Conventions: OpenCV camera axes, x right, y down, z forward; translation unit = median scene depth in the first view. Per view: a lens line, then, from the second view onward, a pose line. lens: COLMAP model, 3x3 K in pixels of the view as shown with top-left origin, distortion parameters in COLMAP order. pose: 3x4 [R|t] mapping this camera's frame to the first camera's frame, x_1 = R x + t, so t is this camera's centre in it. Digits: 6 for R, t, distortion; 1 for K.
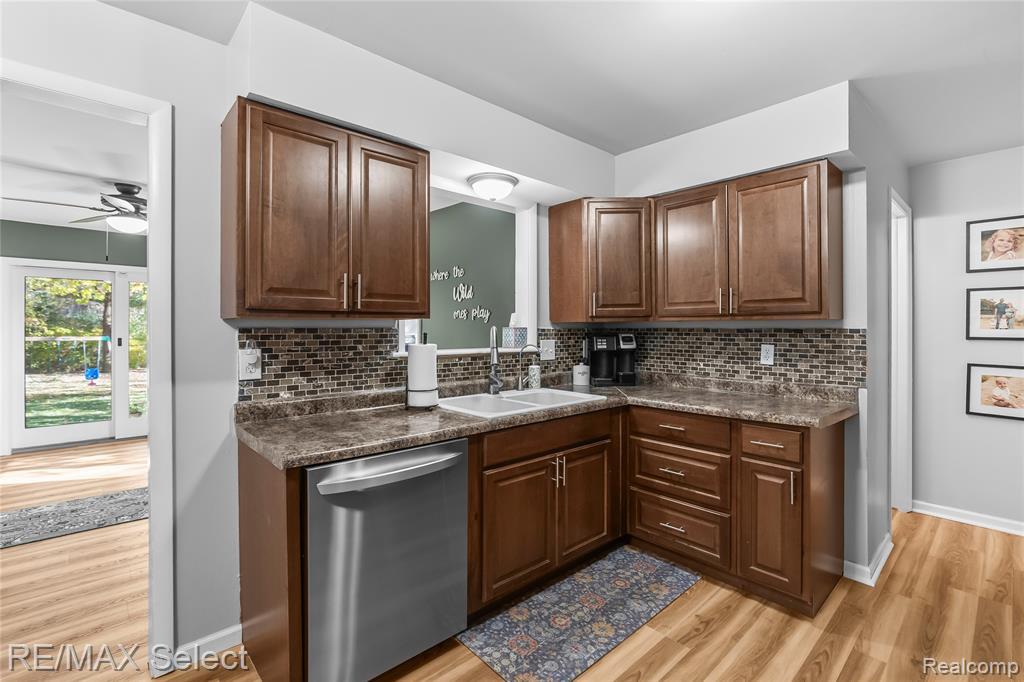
lens RADIAL K [[463.1, 0, 526.1], [0, 463.1, 330.2], [0, 0, 1]] dist [-0.009528, 0.003322]
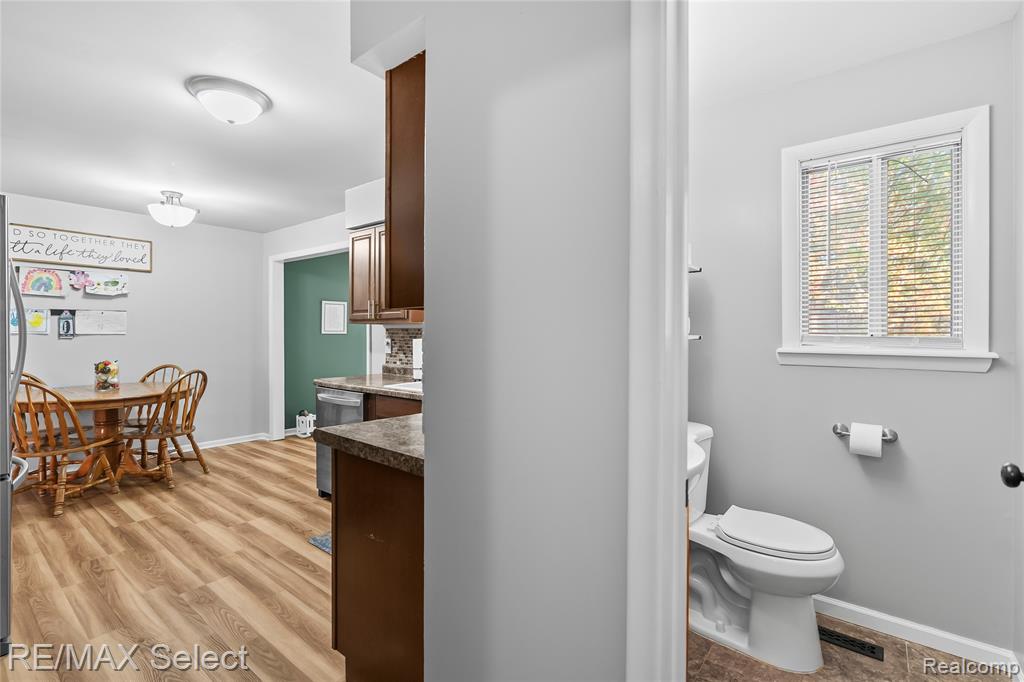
lens RADIAL K [[463.1, 0, 521.2], [0, 463.1, 335.5], [0, 0, 1]] dist [-0.009528, 0.003322]
pose [[0.155616, 0.004925, -0.987805, 1.328525], [-0.008775, 0.999955, 0.003603, 0.010301], [0.987779, 0.008107, 0.155652, 1.070477]]
